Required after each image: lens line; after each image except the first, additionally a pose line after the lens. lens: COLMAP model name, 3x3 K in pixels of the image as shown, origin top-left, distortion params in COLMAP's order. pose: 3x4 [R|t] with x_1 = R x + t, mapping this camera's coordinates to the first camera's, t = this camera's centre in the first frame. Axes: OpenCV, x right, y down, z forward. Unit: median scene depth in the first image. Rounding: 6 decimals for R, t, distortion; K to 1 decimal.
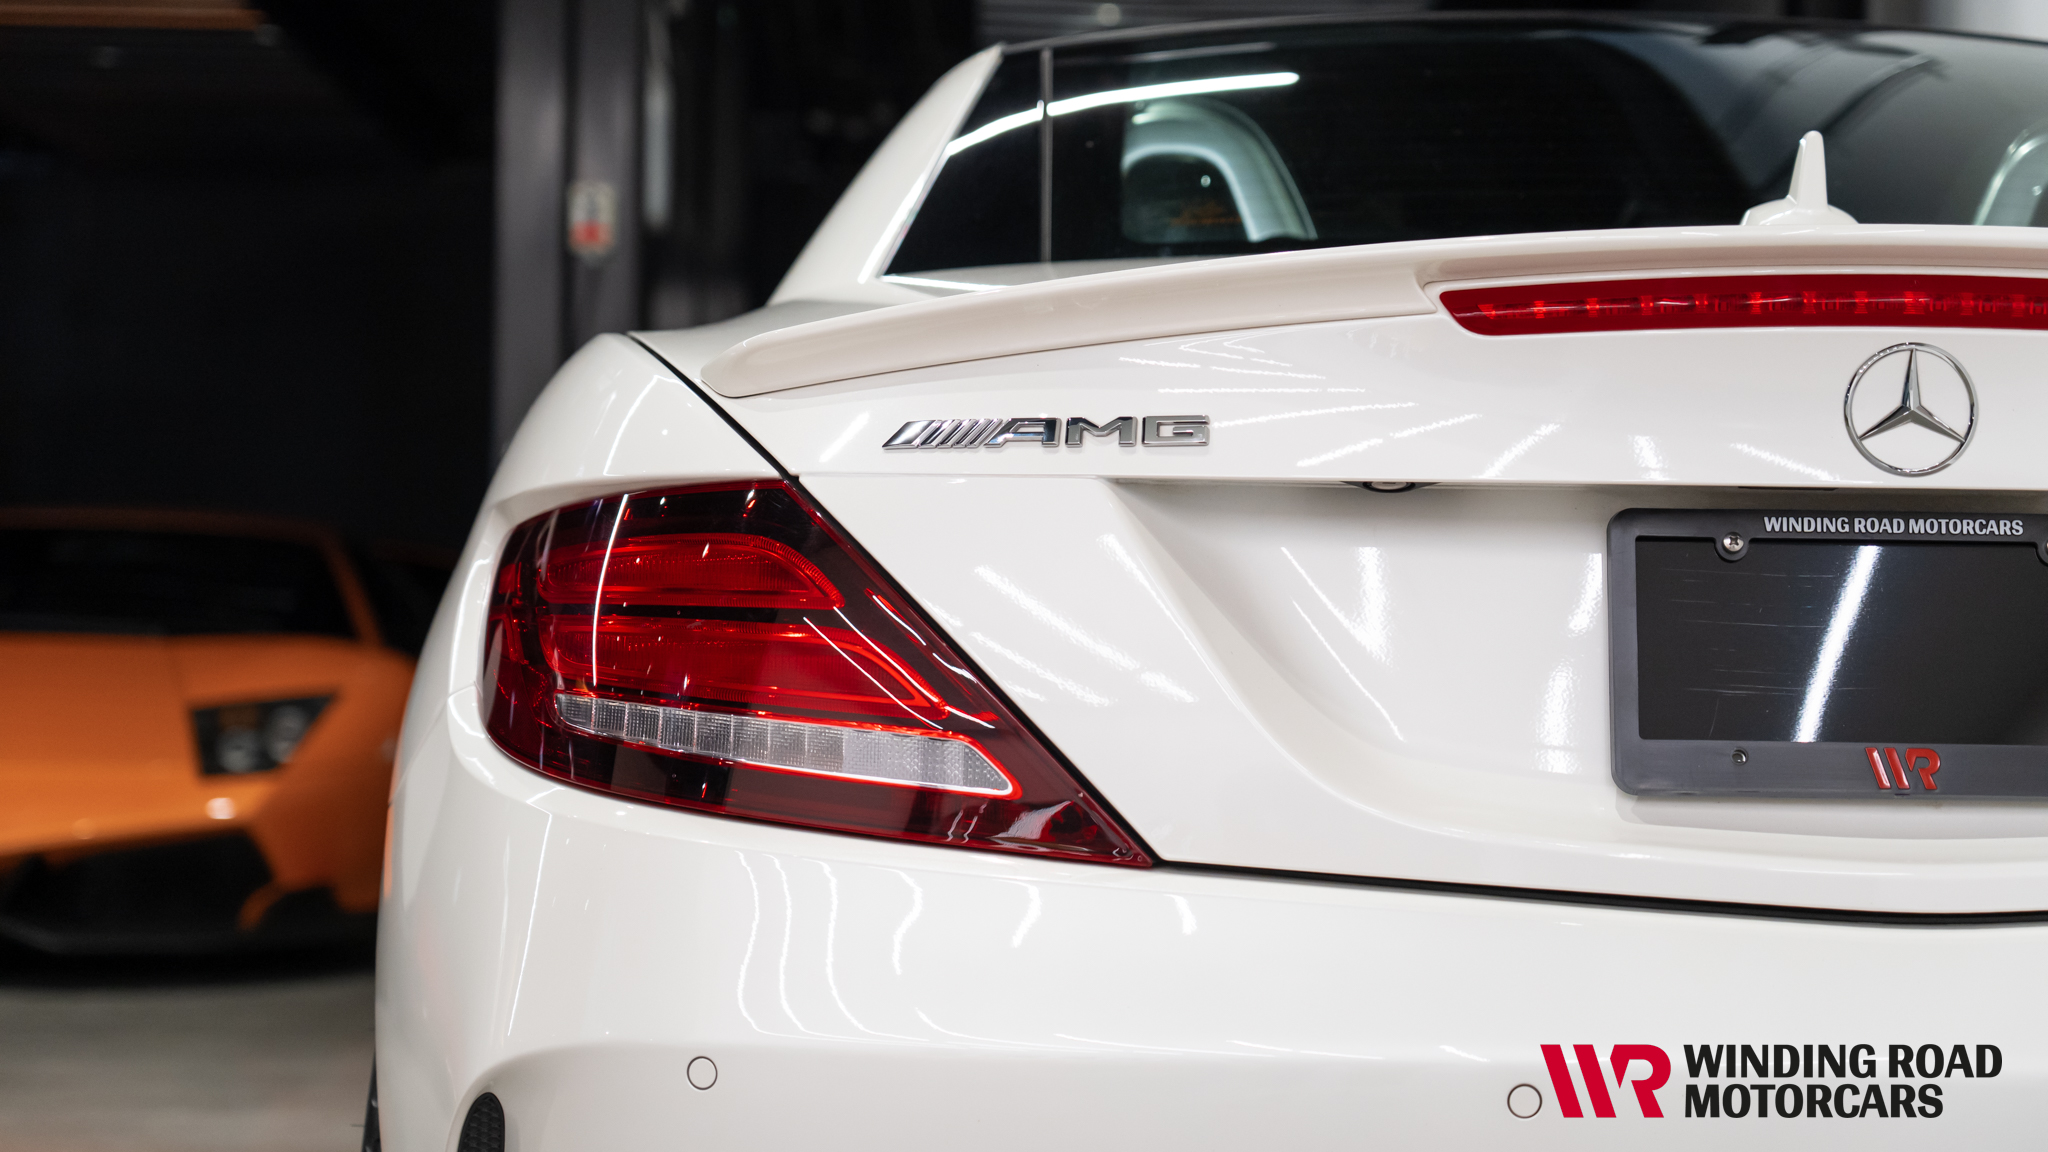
lens RADIAL K [[4114.1, 0, 1024.0], [0, 4114.1, 576.0], [0, 0, 1]] dist [-0.014577, -0.043176]
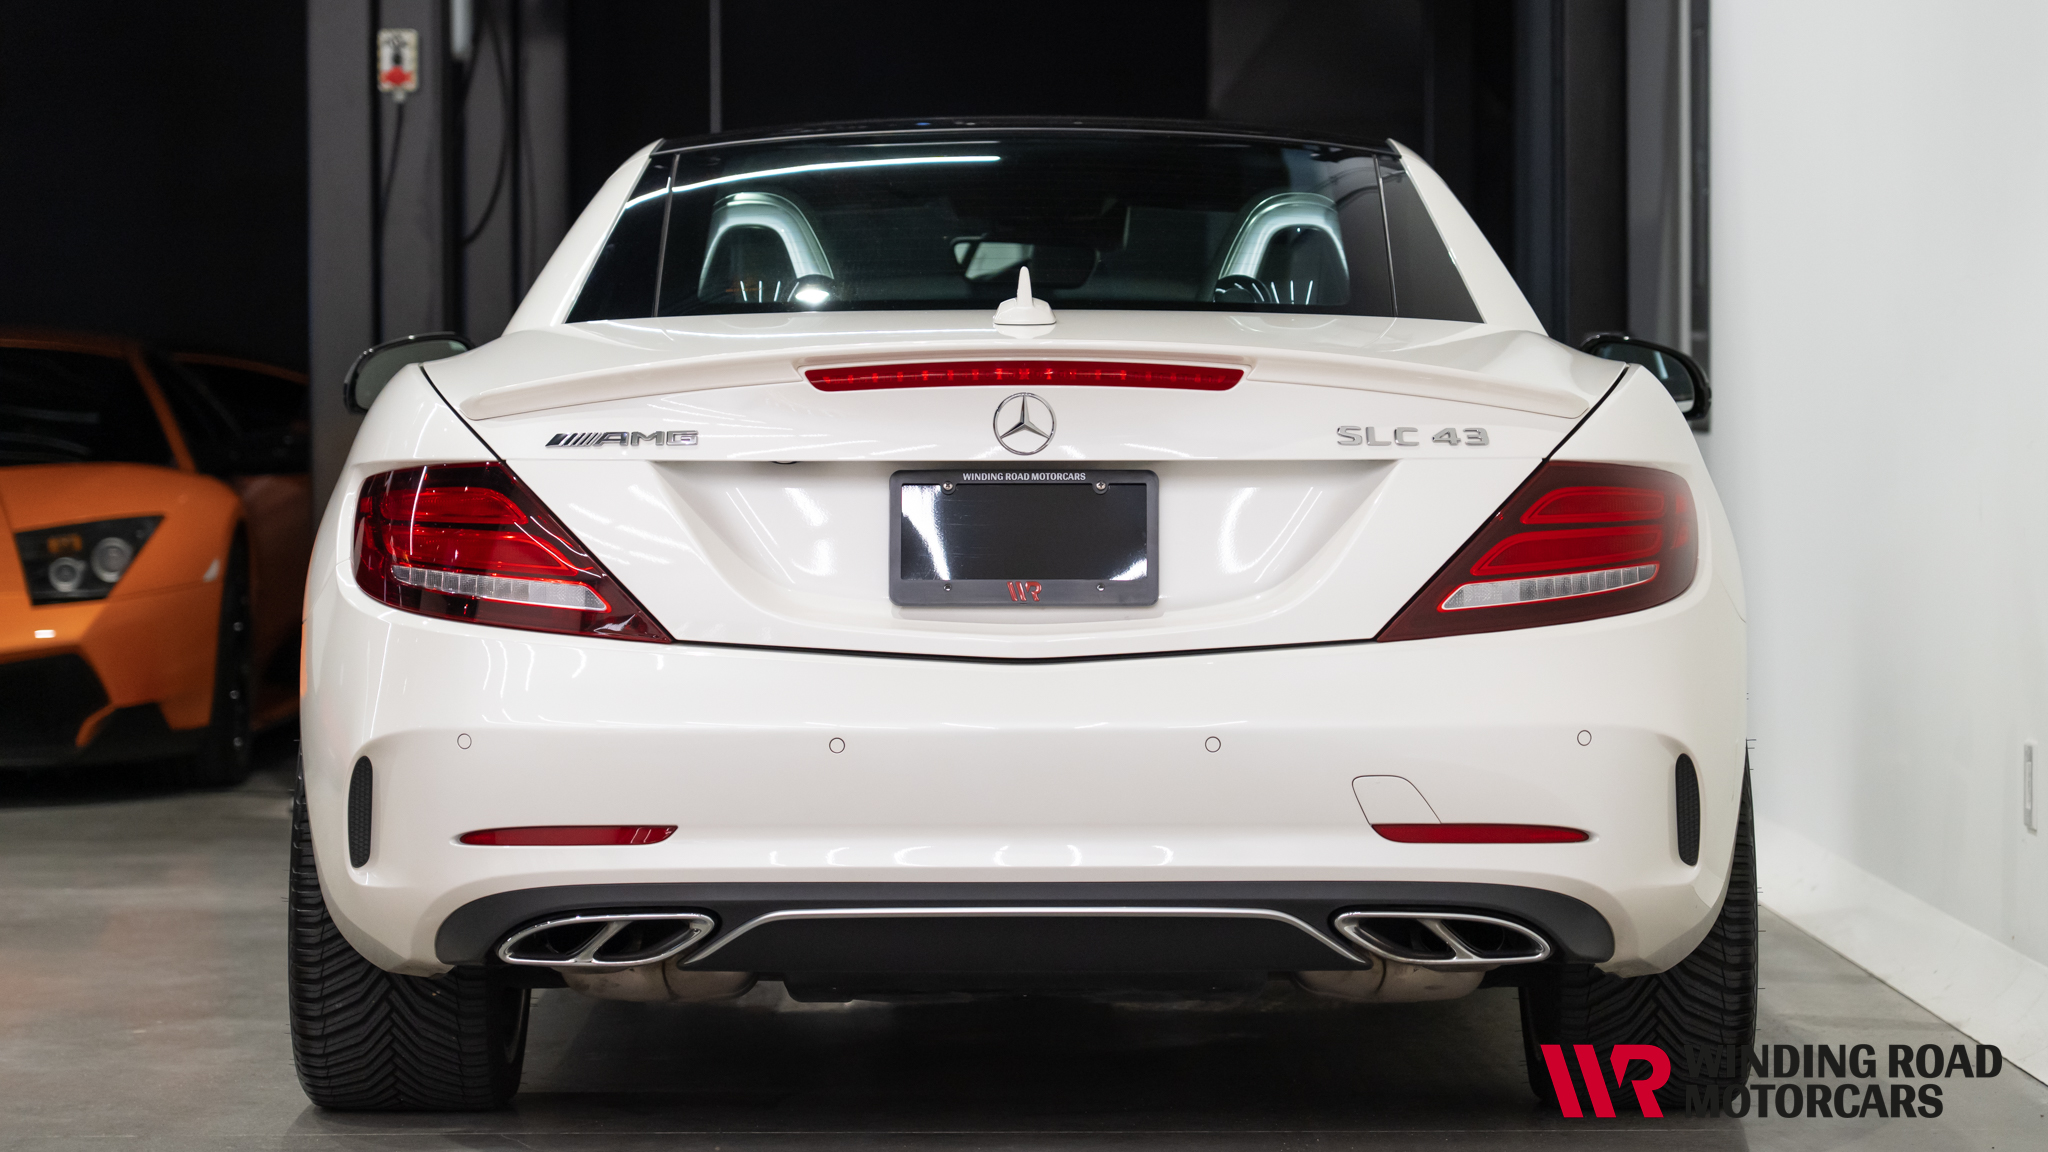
lens RADIAL K [[5953.0, 0, 1024.0], [0, 5953.0, 576.0], [0, 0, 1]] dist [0.078151, 1.015054]
pose [[0.999861, -0.016585, -0.001878, 0.216766], [0.016657, 0.998662, 0.048948, -0.111209], [0.001063, -0.048972, 0.998800, -2.062202]]
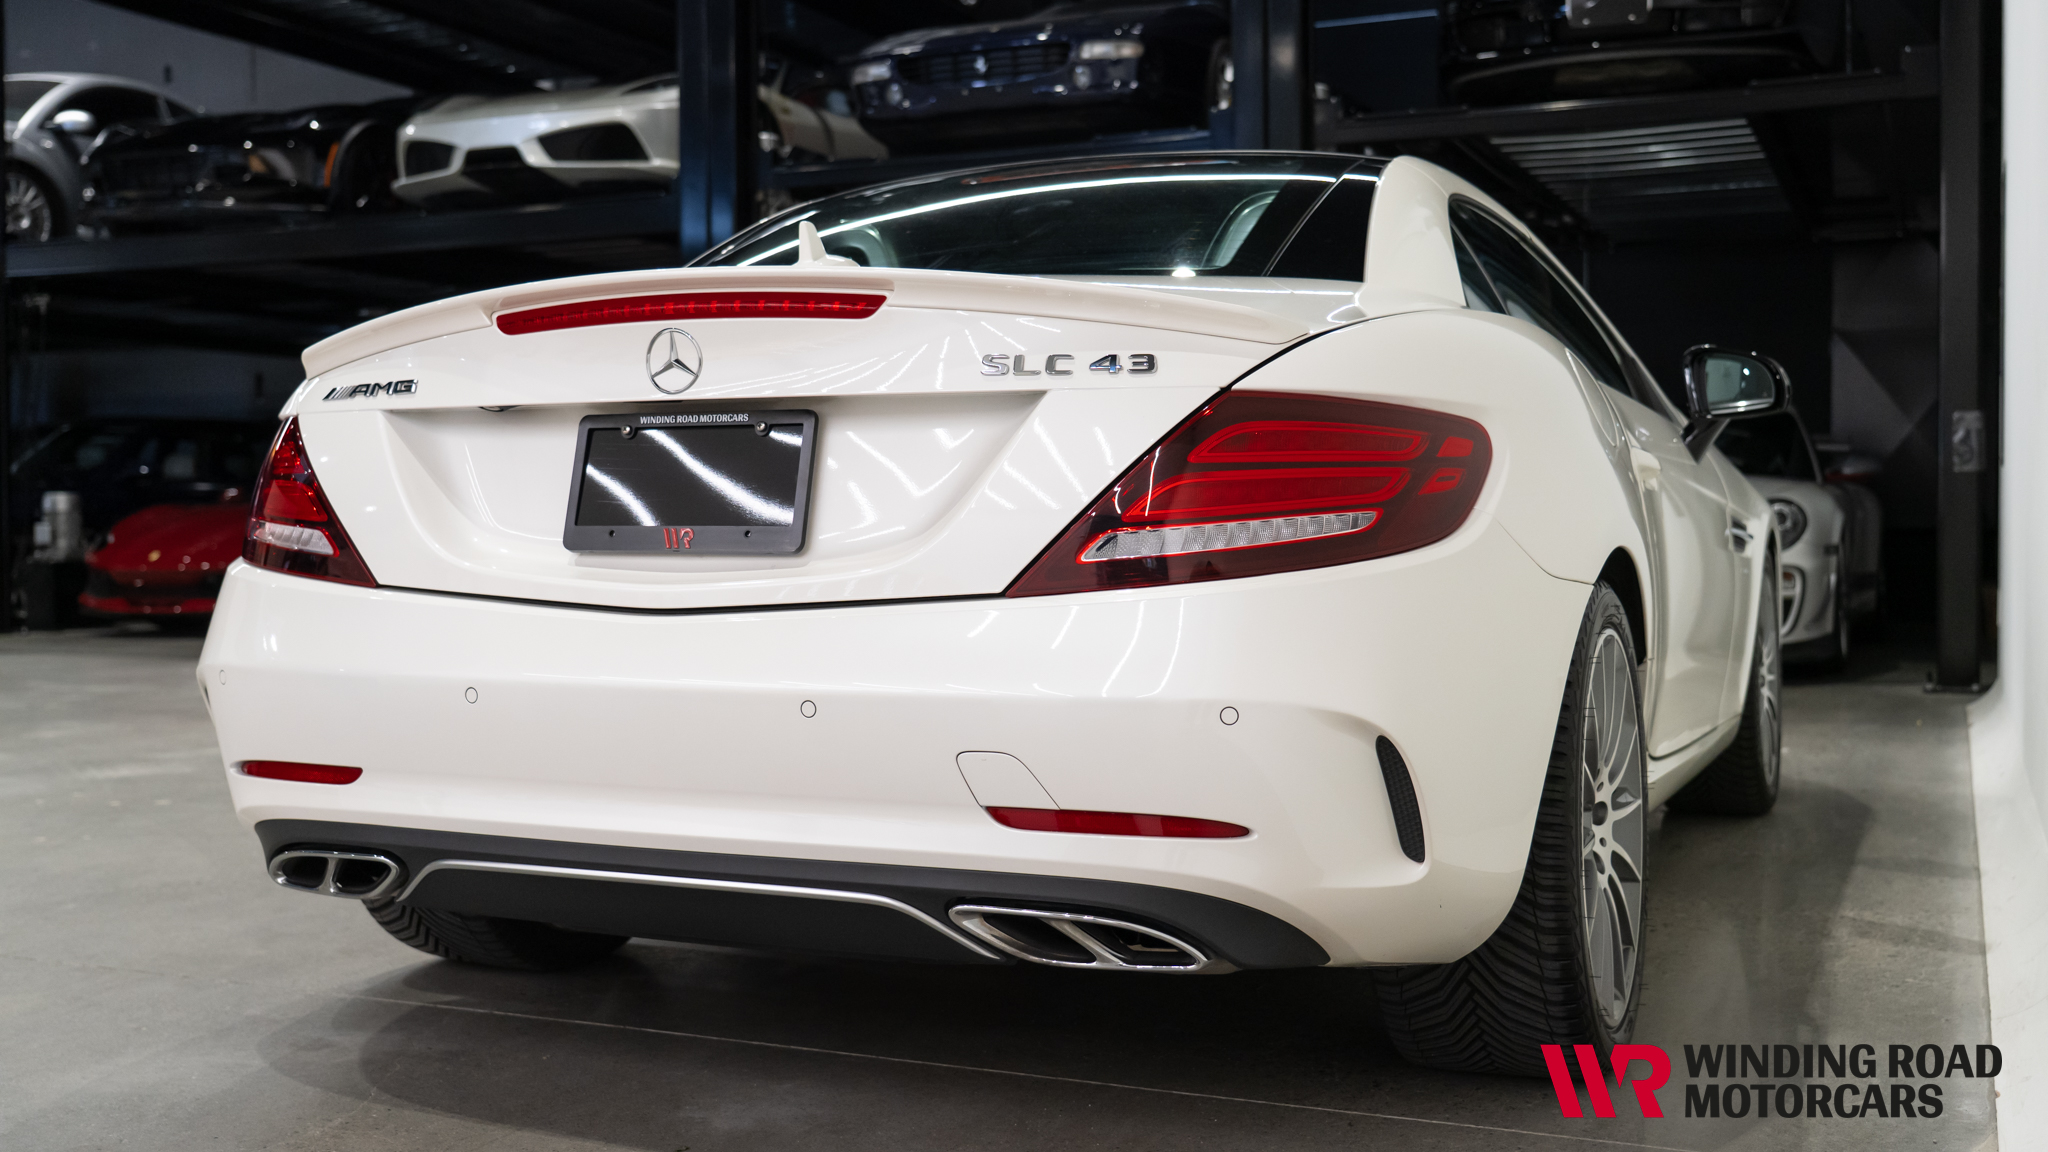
lens RADIAL K [[2046.8, 0, 1024.0], [0, 2046.8, 576.0], [0, 0, 1]] dist [0.007967, 0.002812]
pose [[0.909355, -0.004901, -0.415993, 0.780251], [0.027950, 0.998391, 0.049335, 0.019971], [0.415082, -0.056490, 0.908029, 0.147512]]
